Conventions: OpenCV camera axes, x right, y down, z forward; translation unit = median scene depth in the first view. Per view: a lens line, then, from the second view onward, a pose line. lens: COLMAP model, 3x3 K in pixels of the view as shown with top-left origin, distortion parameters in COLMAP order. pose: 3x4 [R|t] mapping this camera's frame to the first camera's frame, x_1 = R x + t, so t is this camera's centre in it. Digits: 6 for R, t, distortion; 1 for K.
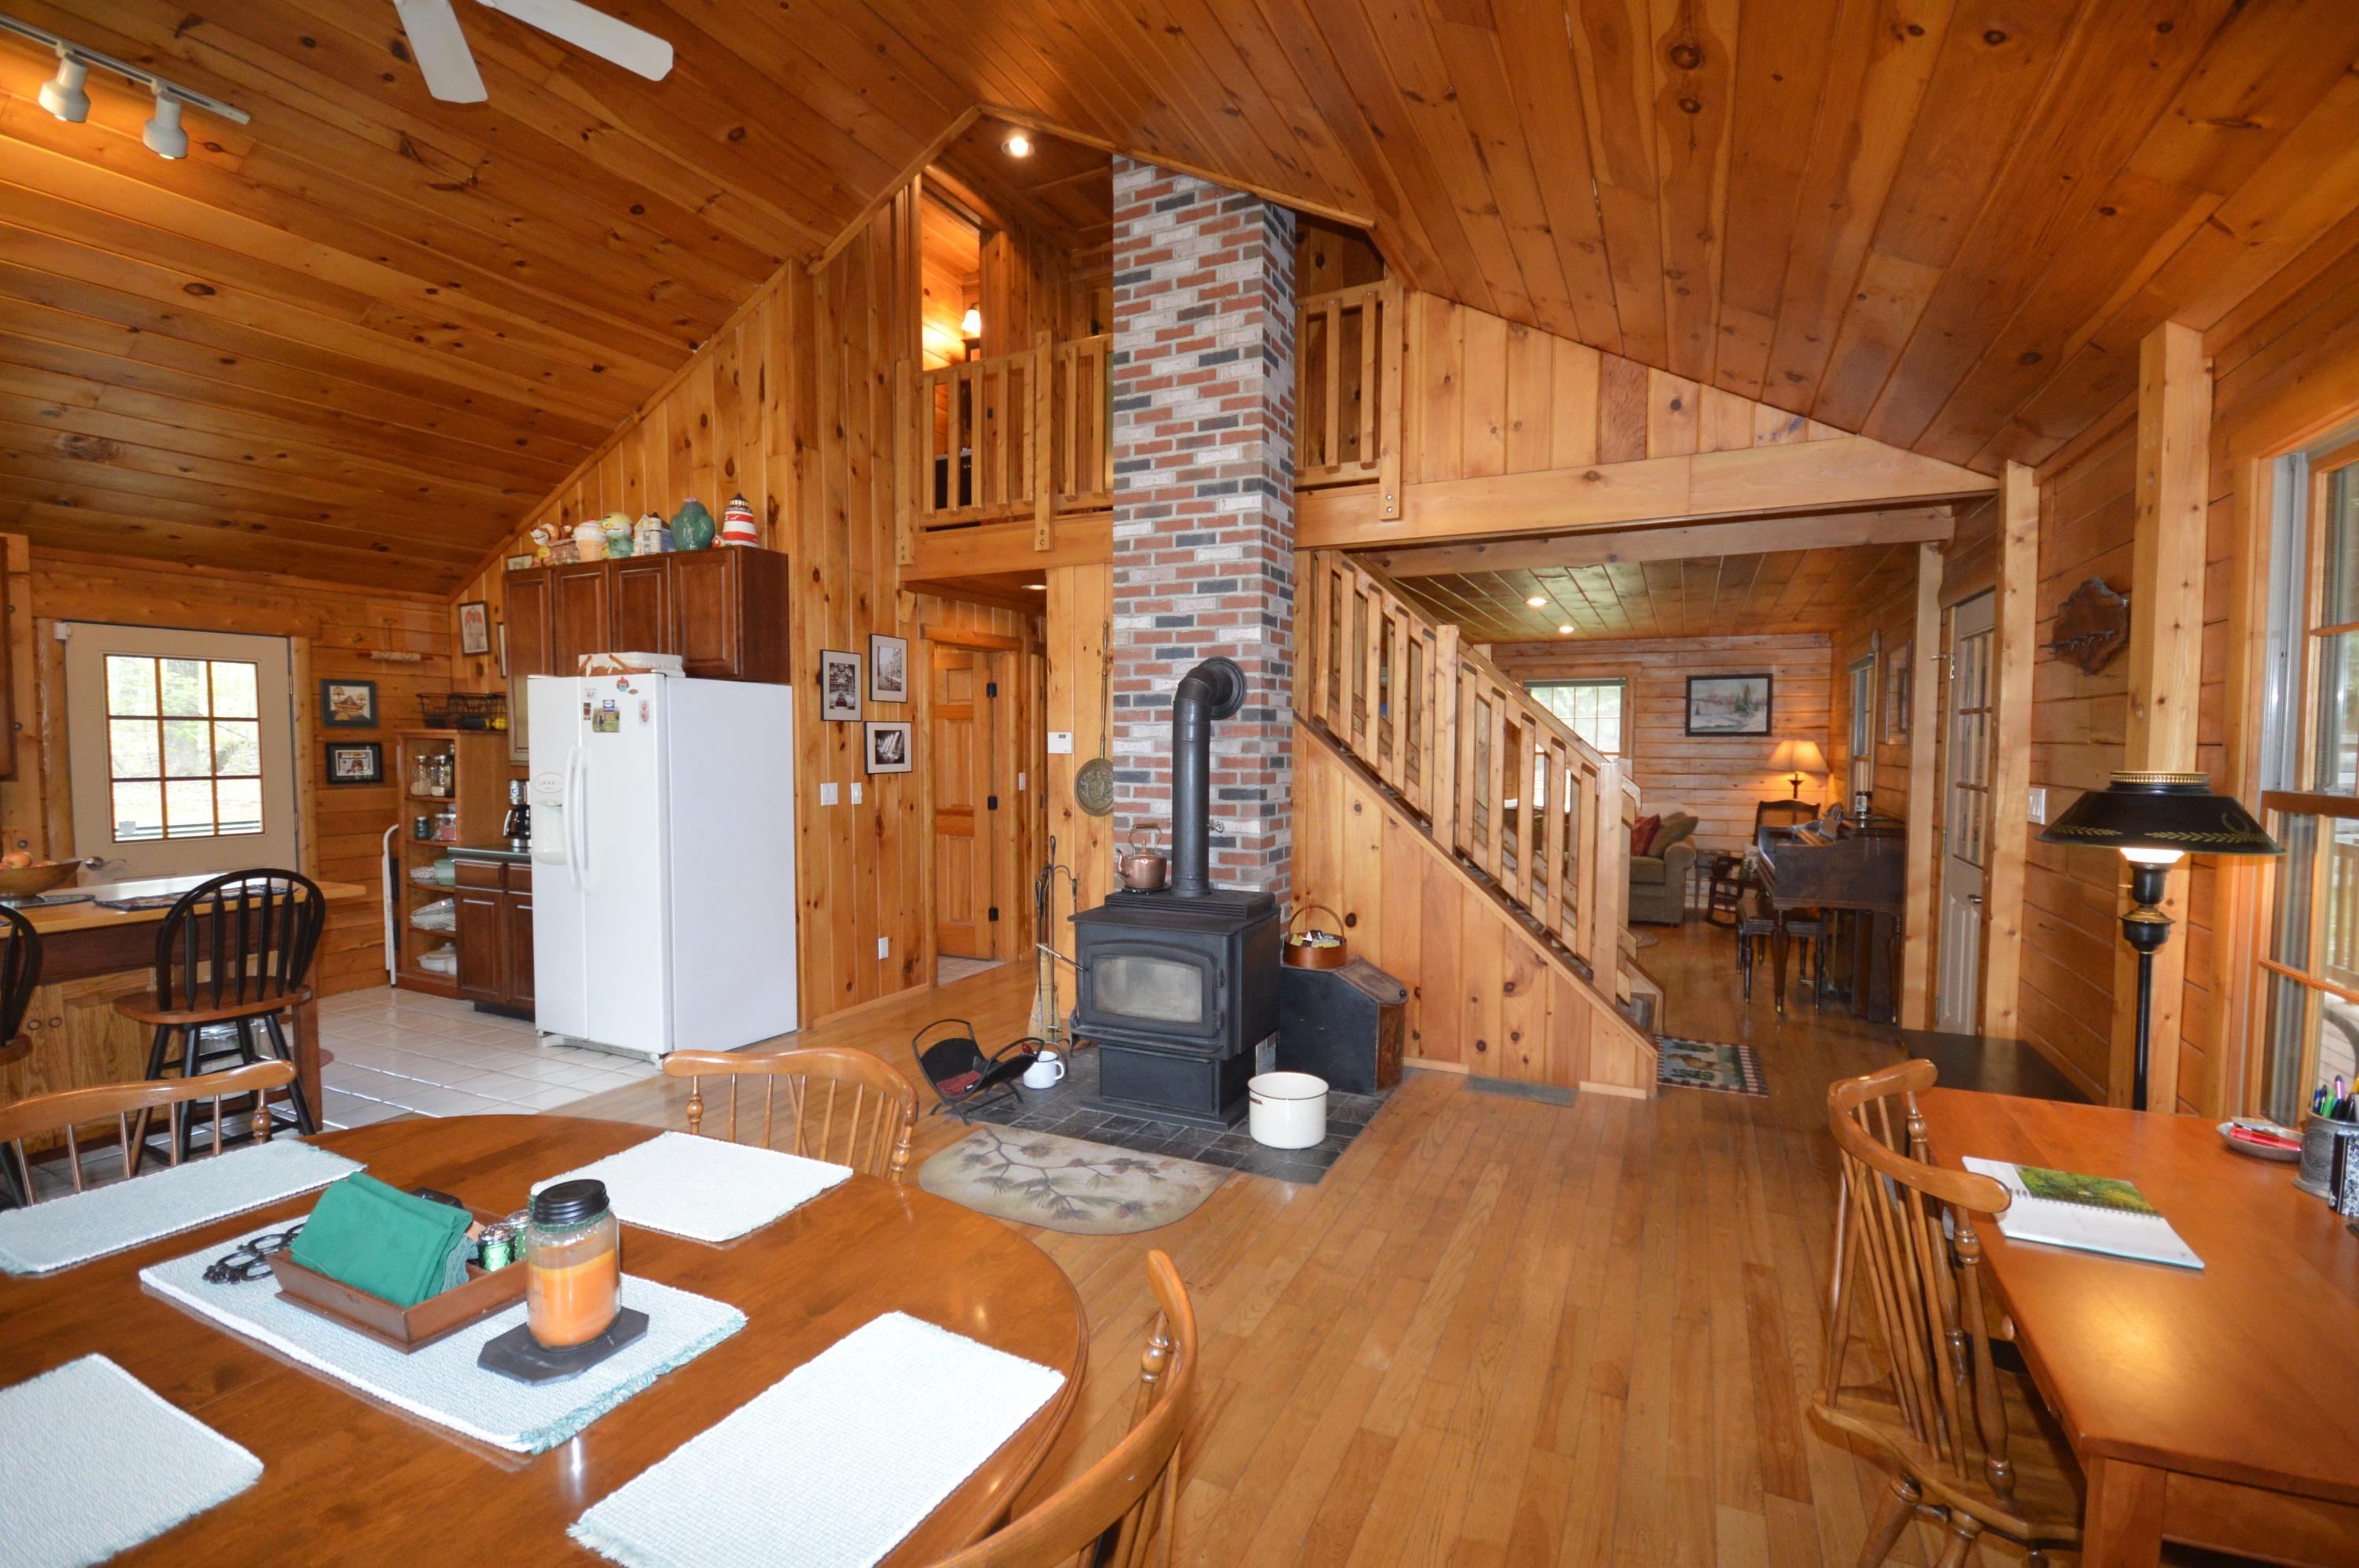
lens RADIAL K [[1081.6, 0, 1179.5], [0, 1081.6, 784.0], [0, 0, 1]] dist [-0.013999, 0.022421]
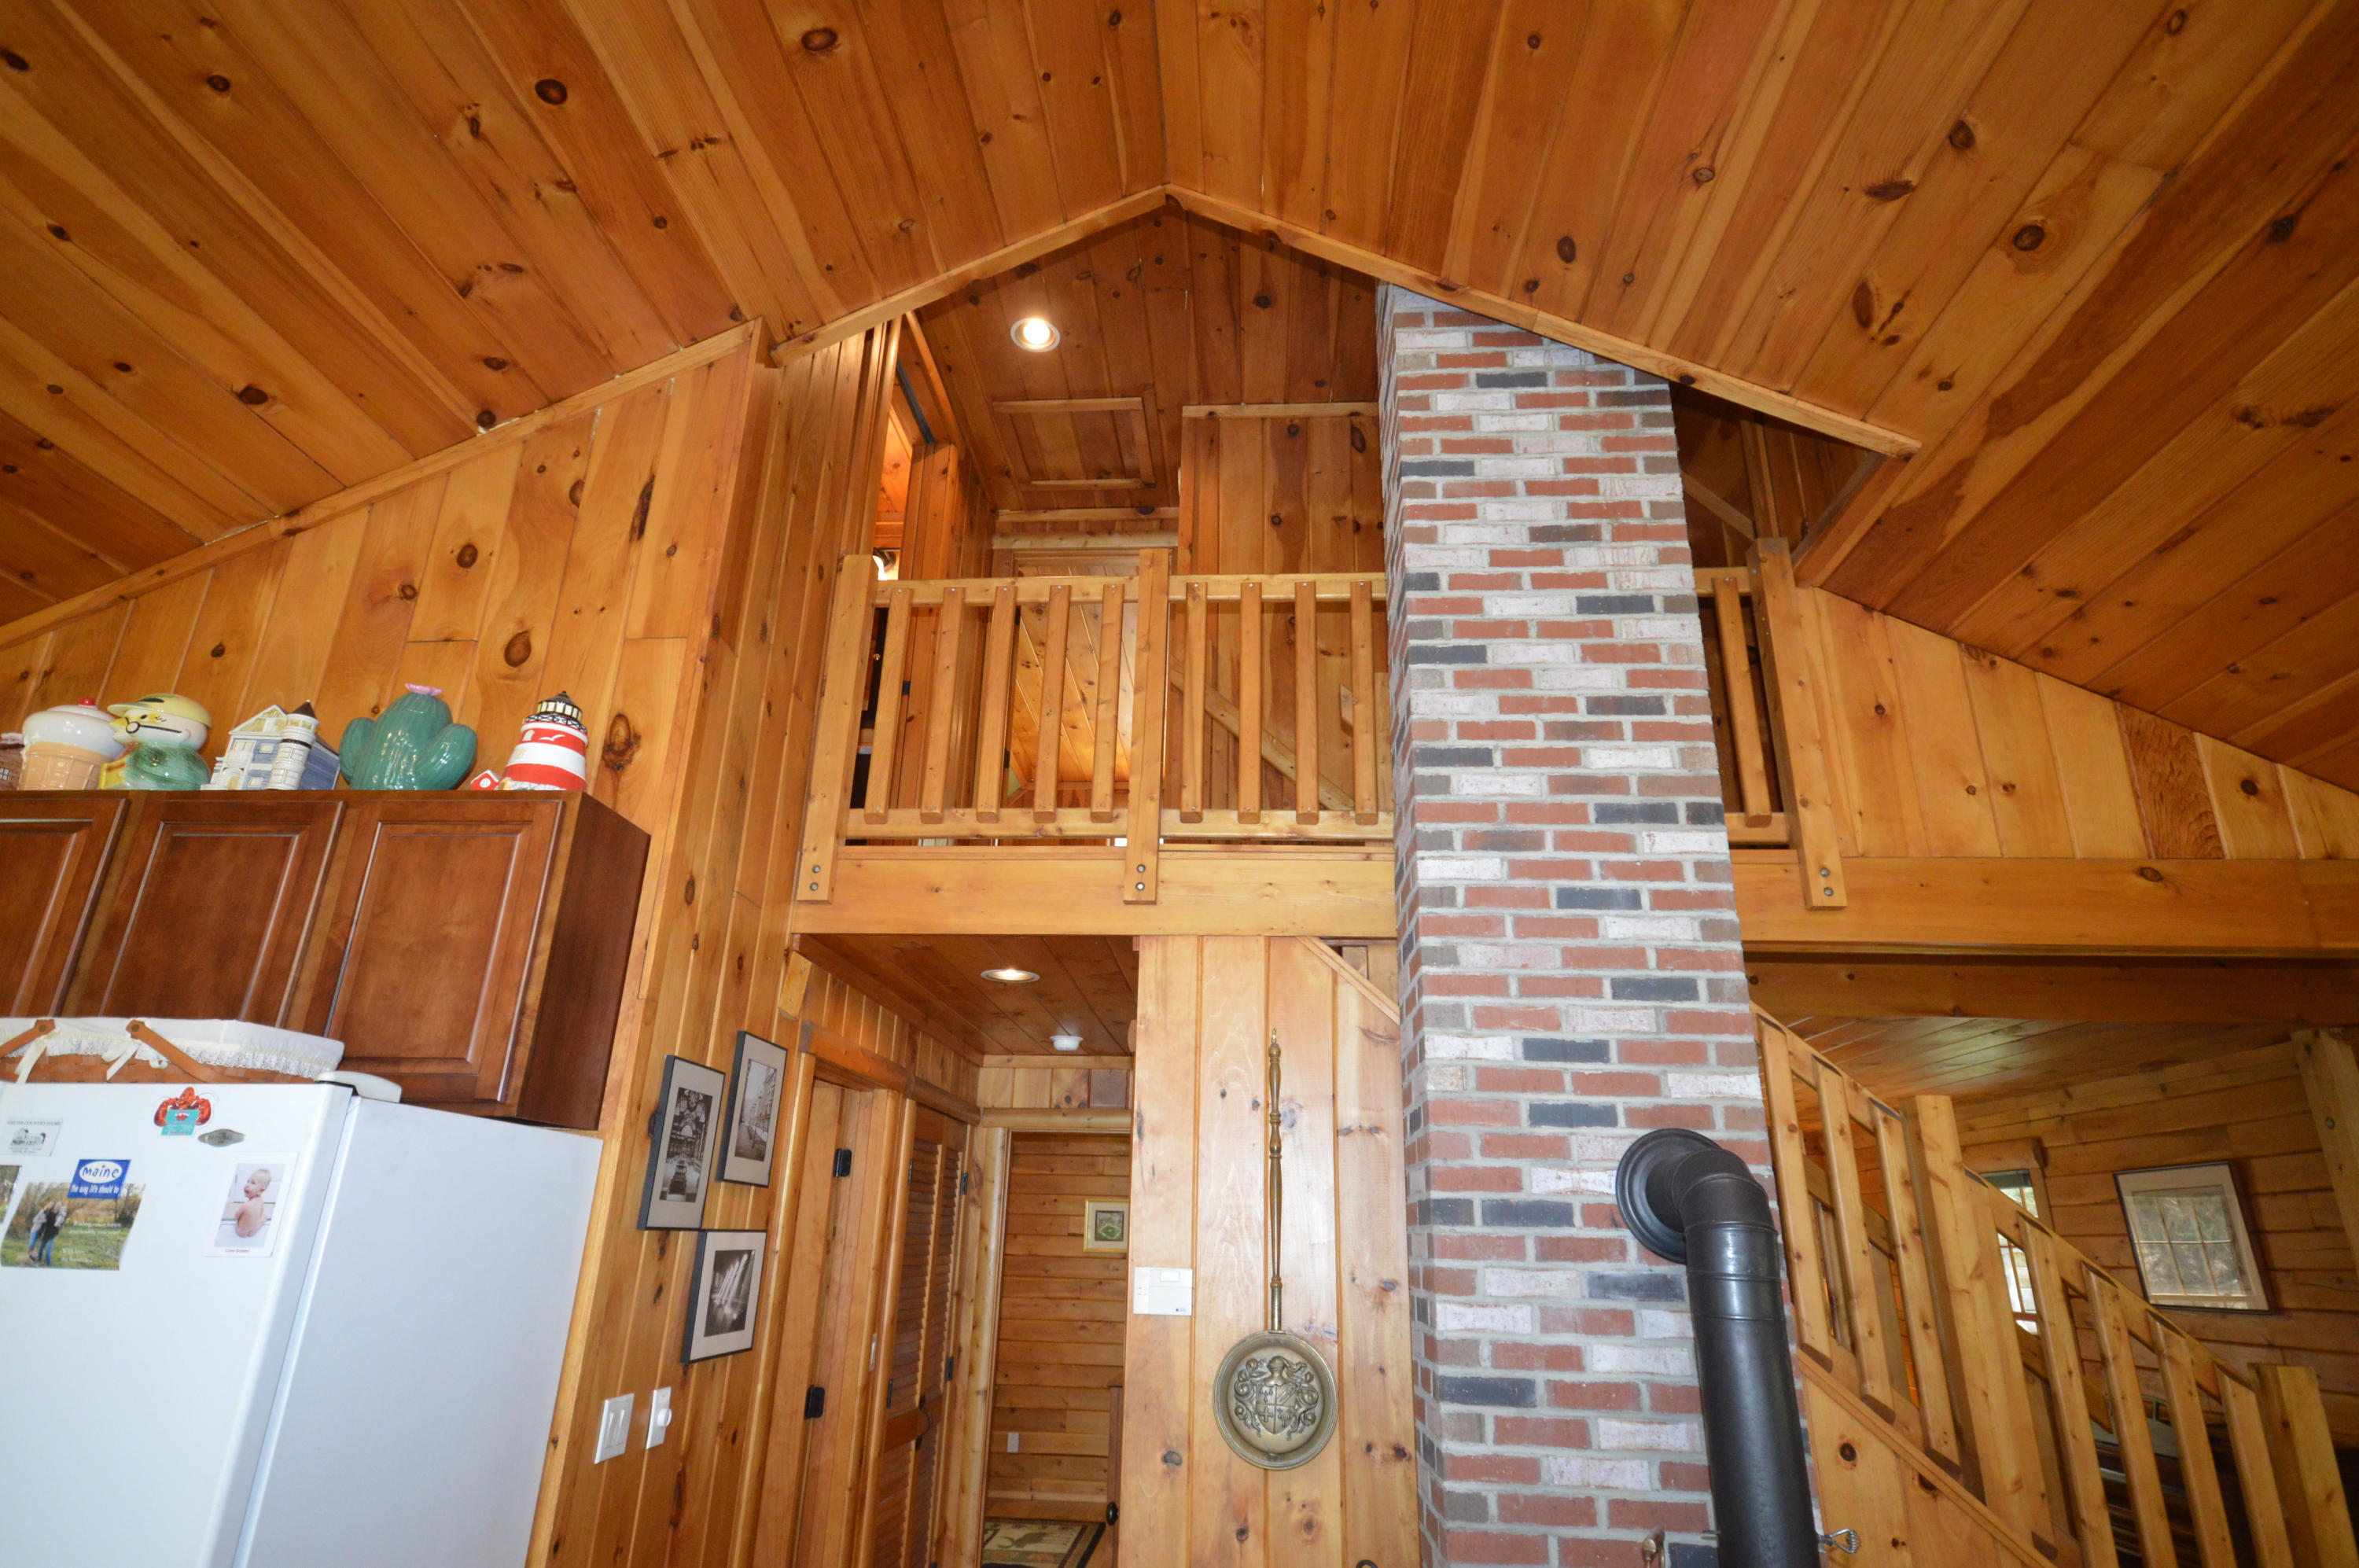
lens RADIAL K [[1224.0, 0, 1179.5], [0, 1224.0, 784.0], [0, 0, 1]] dist [-0.005190, 0.016055]
pose [[0.921279, 0.156535, 0.356008, -0.392262], [-0.008802, 0.923576, -0.383314, -0.044858], [-0.388802, 0.350005, 0.852249, 0.539319]]
